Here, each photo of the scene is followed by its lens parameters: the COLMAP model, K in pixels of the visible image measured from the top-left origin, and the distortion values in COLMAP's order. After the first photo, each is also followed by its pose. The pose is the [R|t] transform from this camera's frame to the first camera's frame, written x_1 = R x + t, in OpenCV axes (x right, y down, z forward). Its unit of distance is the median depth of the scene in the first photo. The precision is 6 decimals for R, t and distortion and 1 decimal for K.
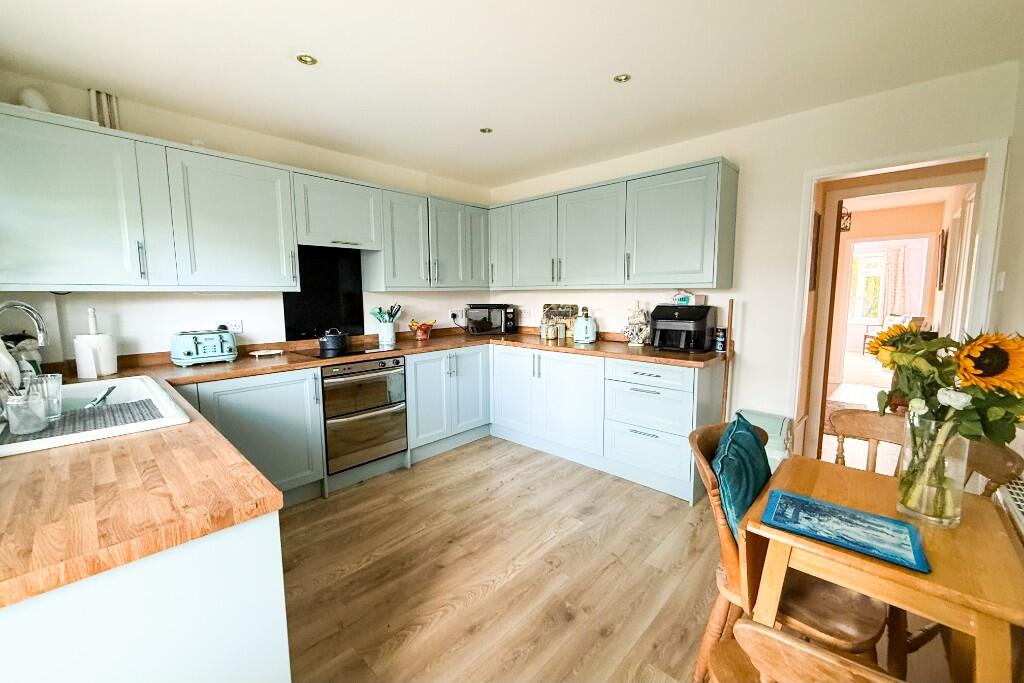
lens RADIAL K [[408.3, 0, 511.1], [0, 408.3, 337.3], [0, 0, 1]] dist [0.001138, 0.000148]
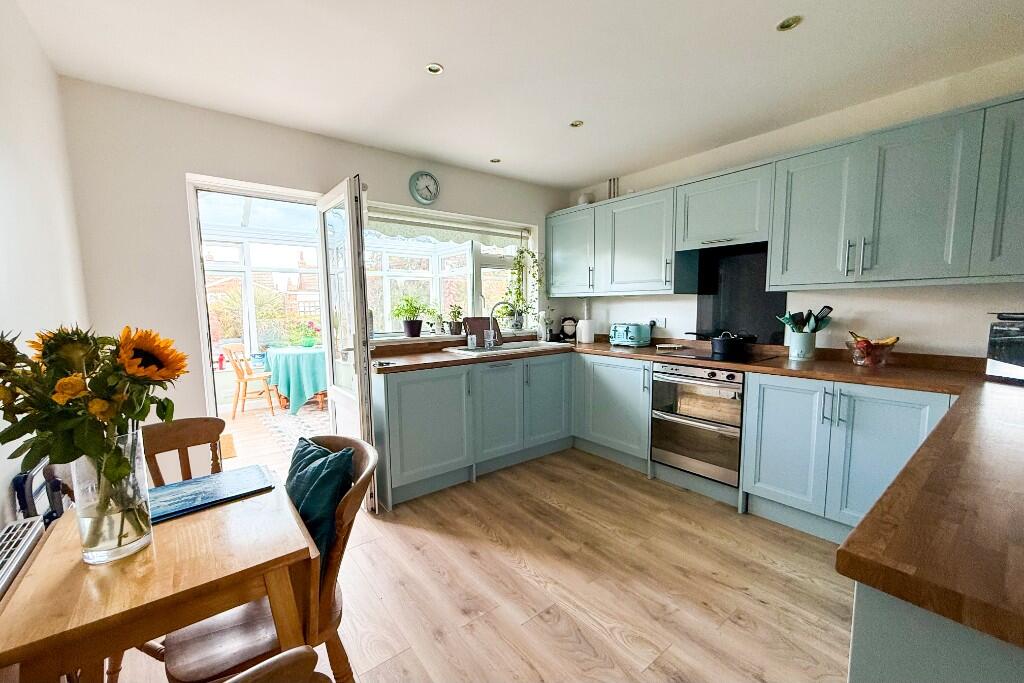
lens RADIAL K [[407.9, 0, 509.5], [0, 407.9, 346.7], [0, 0, 1]] dist [0.001098, 0.000003]
pose [[-0.152550, 0.108846, -0.982284, 0.588836], [-0.097015, 0.987467, 0.124486, -0.058446], [0.983522, 0.114287, -0.140079, 0.655691]]
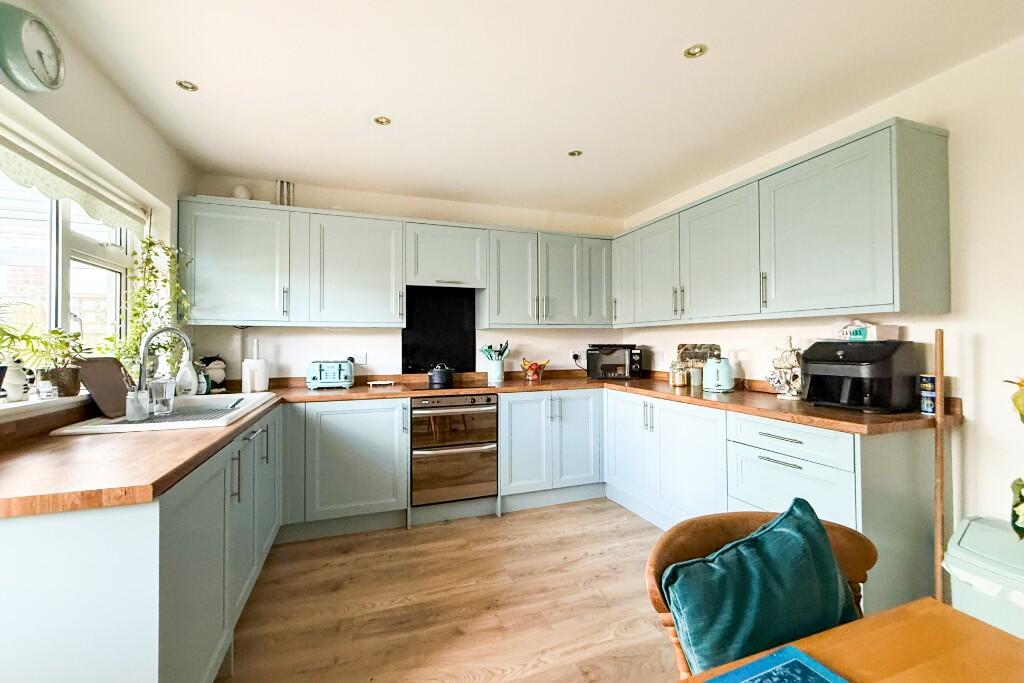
lens RADIAL K [[424.2, 0, 512.2], [0, 424.2, 337.8], [0, 0, 1]] dist [0.000709, 0.000119]
pose [[0.890416, -0.003291, -0.455137, 0.224674], [-0.051389, 0.992853, -0.107715, 0.020240], [0.452238, 0.119300, 0.883882, 0.117786]]
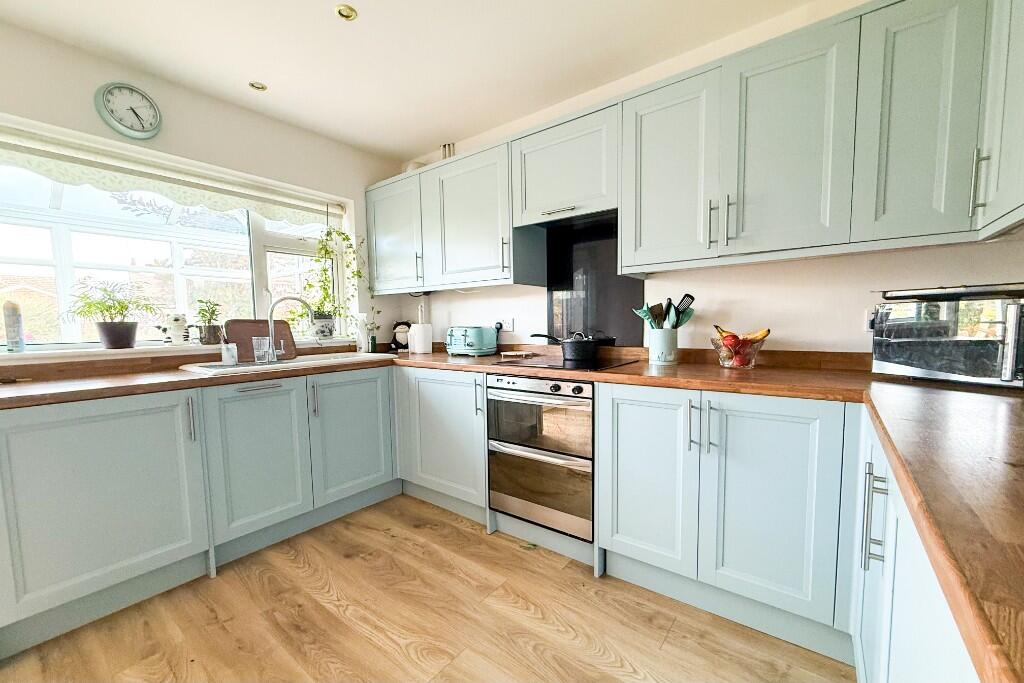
lens RADIAL K [[410.0, 0, 509.4], [0, 410.0, 355.2], [0, 0, 1]] dist [0.000913, 0.000042]
pose [[0.095560, 0.085623, -0.991734, 0.300155], [-0.093304, 0.992678, 0.076714, -0.026455], [0.991041, 0.085202, 0.102849, 0.820821]]
